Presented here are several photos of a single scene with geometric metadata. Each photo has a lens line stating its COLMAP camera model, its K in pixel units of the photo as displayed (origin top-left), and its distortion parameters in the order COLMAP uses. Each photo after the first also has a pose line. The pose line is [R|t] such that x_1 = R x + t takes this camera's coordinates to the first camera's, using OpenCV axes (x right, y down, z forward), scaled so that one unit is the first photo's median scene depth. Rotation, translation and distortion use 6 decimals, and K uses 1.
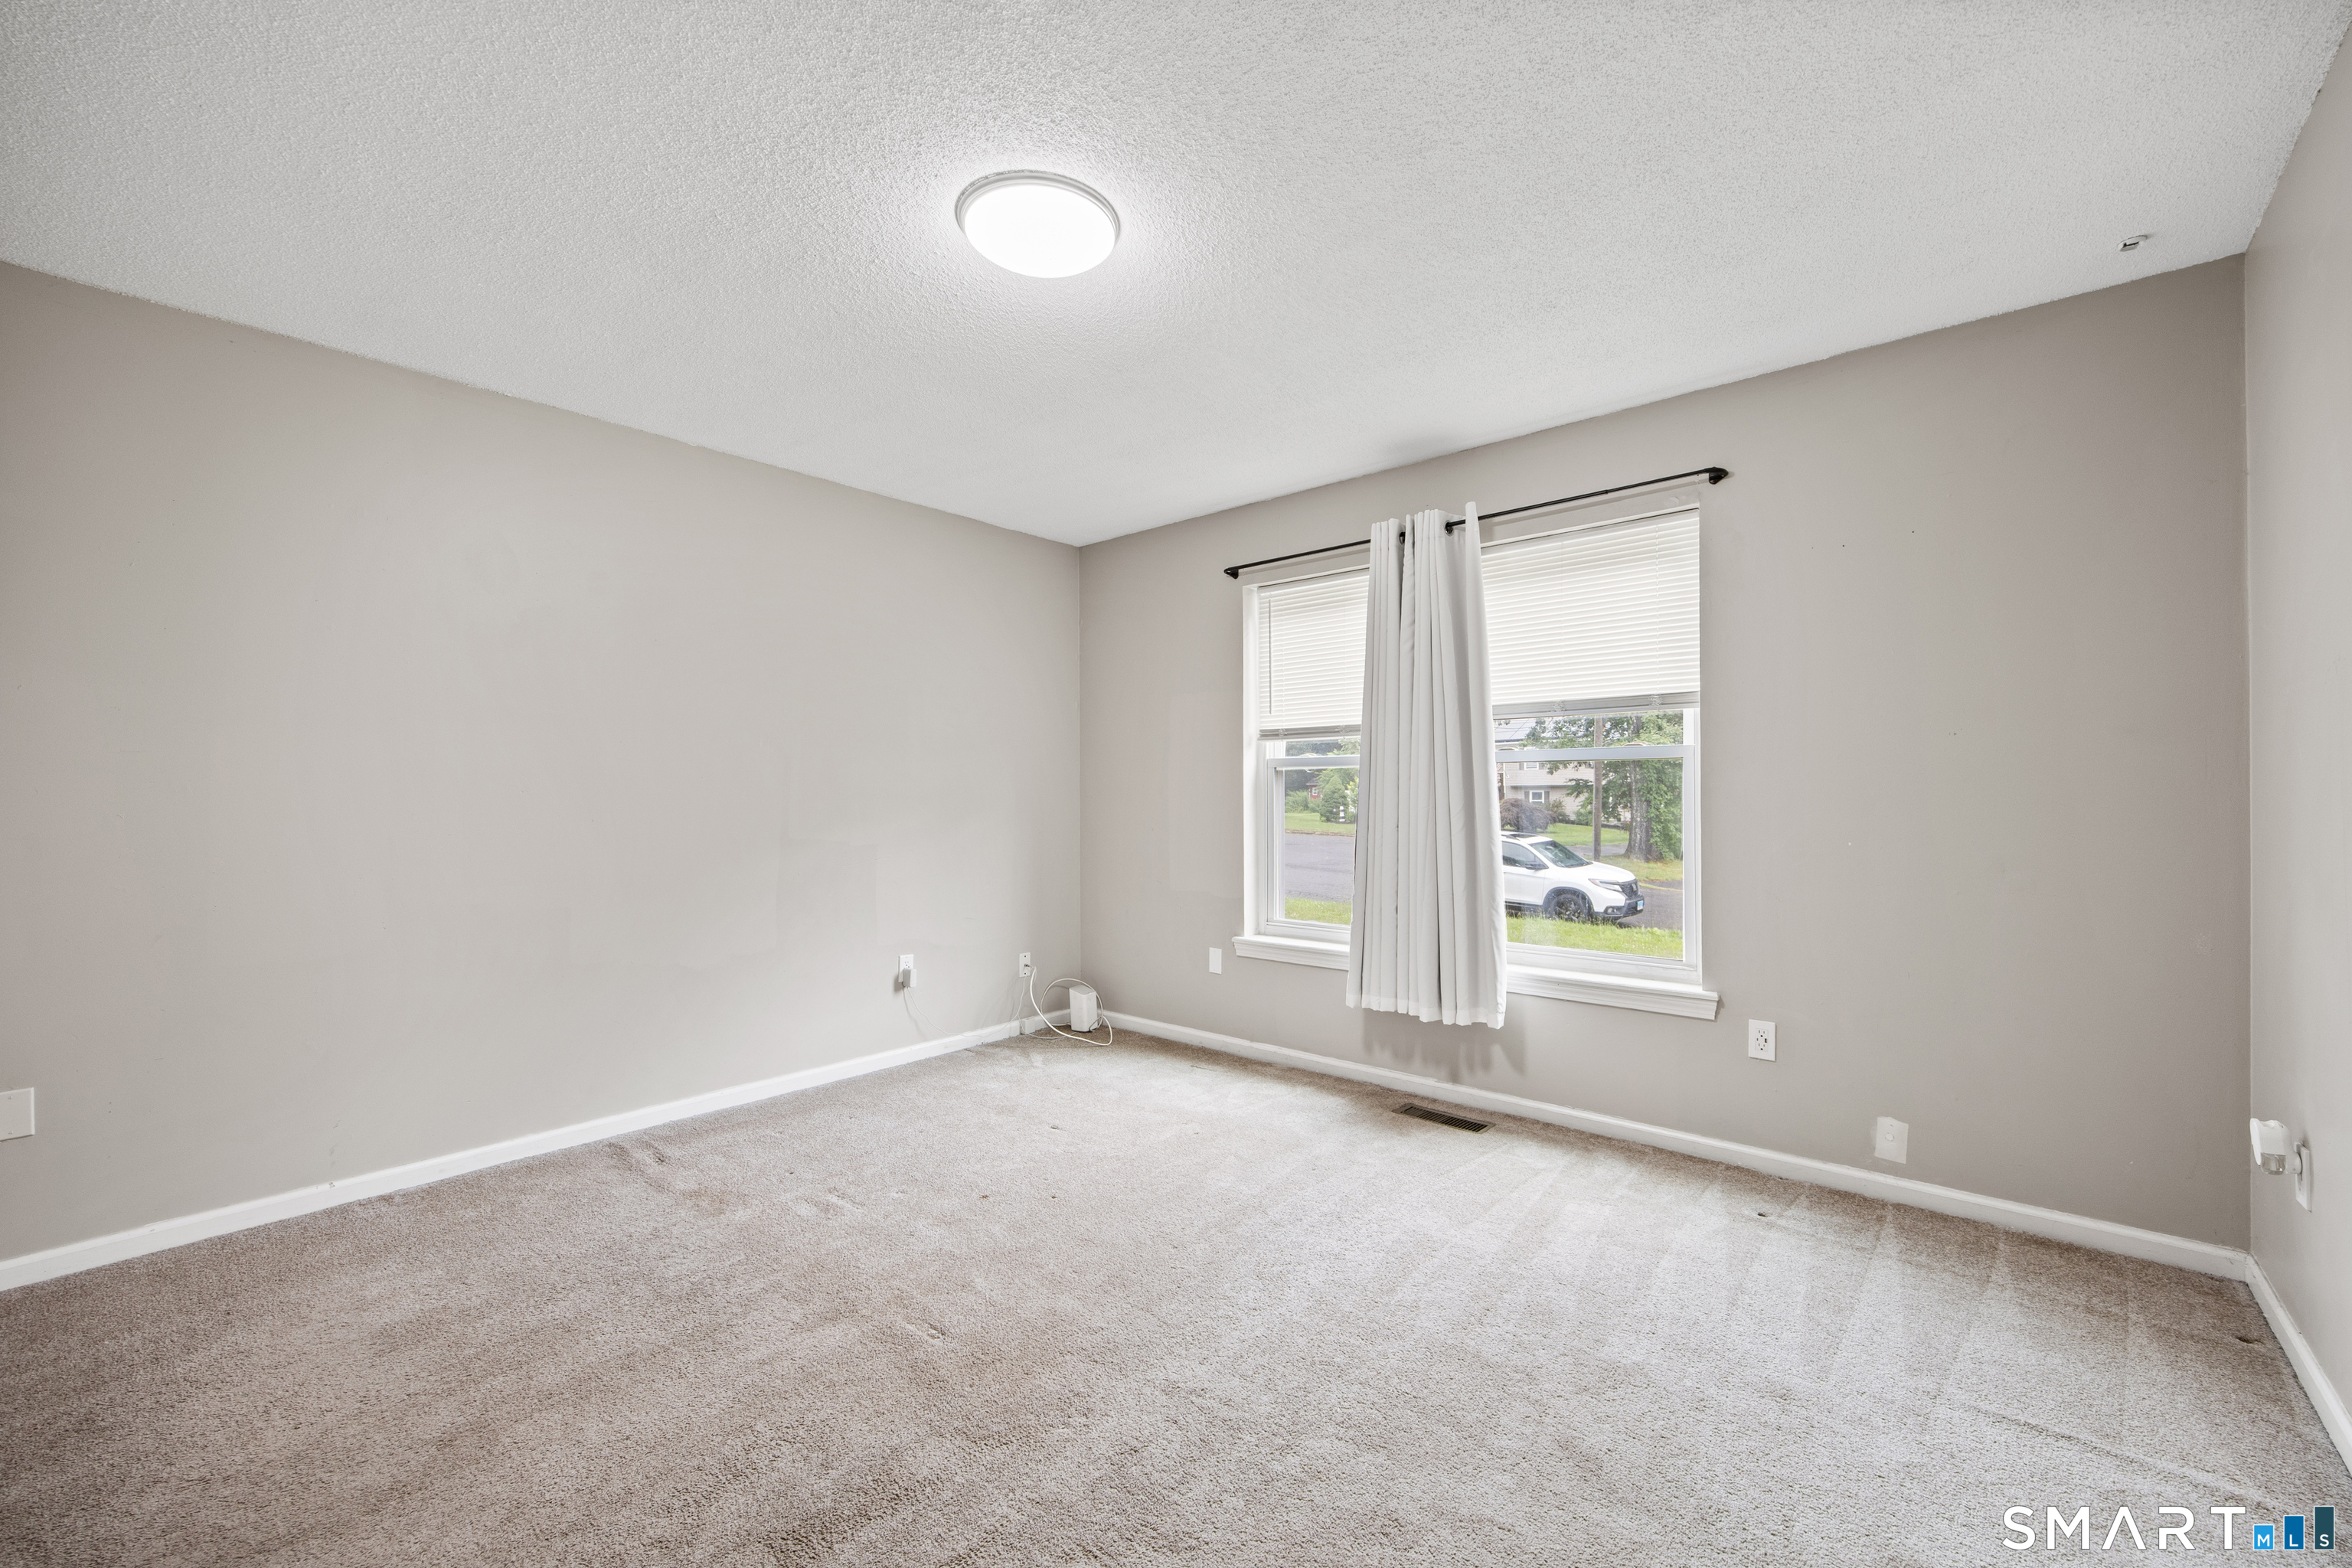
lens RADIAL K [[919.9, 0, 1170.4], [0, 919.9, 778.4], [0, 0, 1]] dist [0.001976, 0.000423]
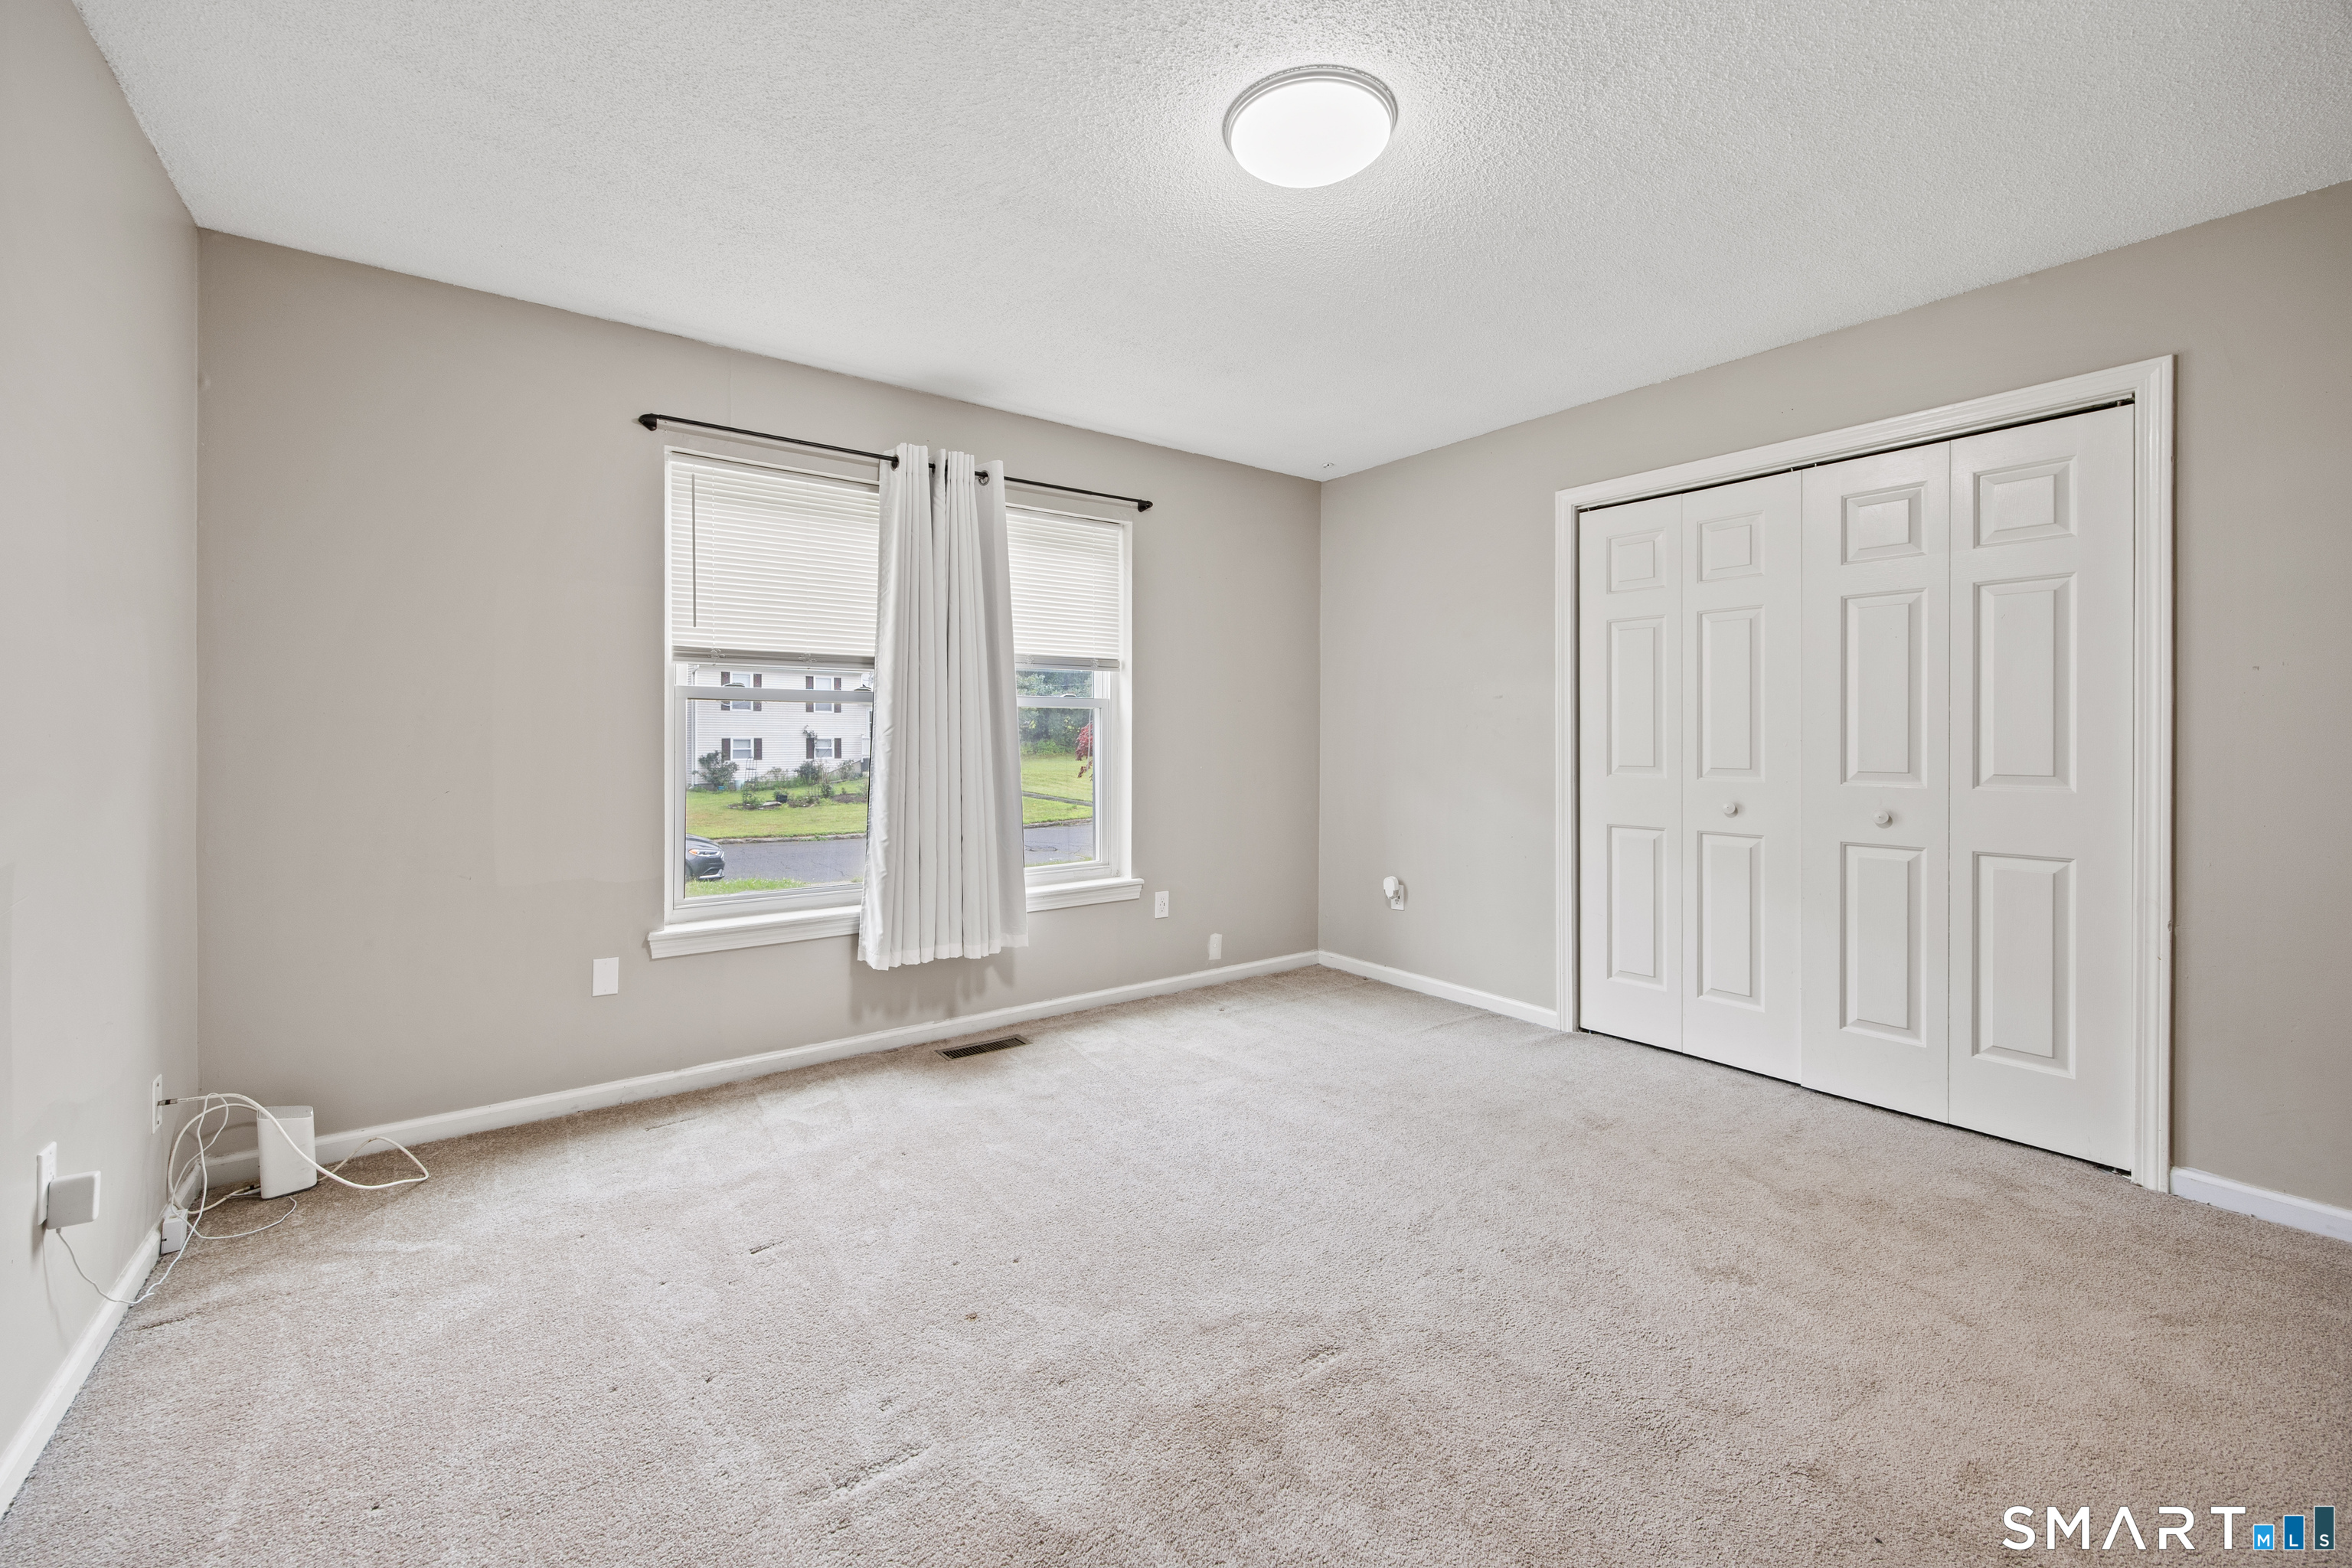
lens RADIAL K [[932.1, 0, 1177.5], [0, 932.1, 731.3], [0, 0, 1]] dist [0.000434, 0.000320]
pose [[0.231616, 0.001824, 0.972806, -0.646957], [-0.023504, 0.999717, 0.003721, 0.002781], [-0.972523, -0.023727, 0.231594, 0.526054]]
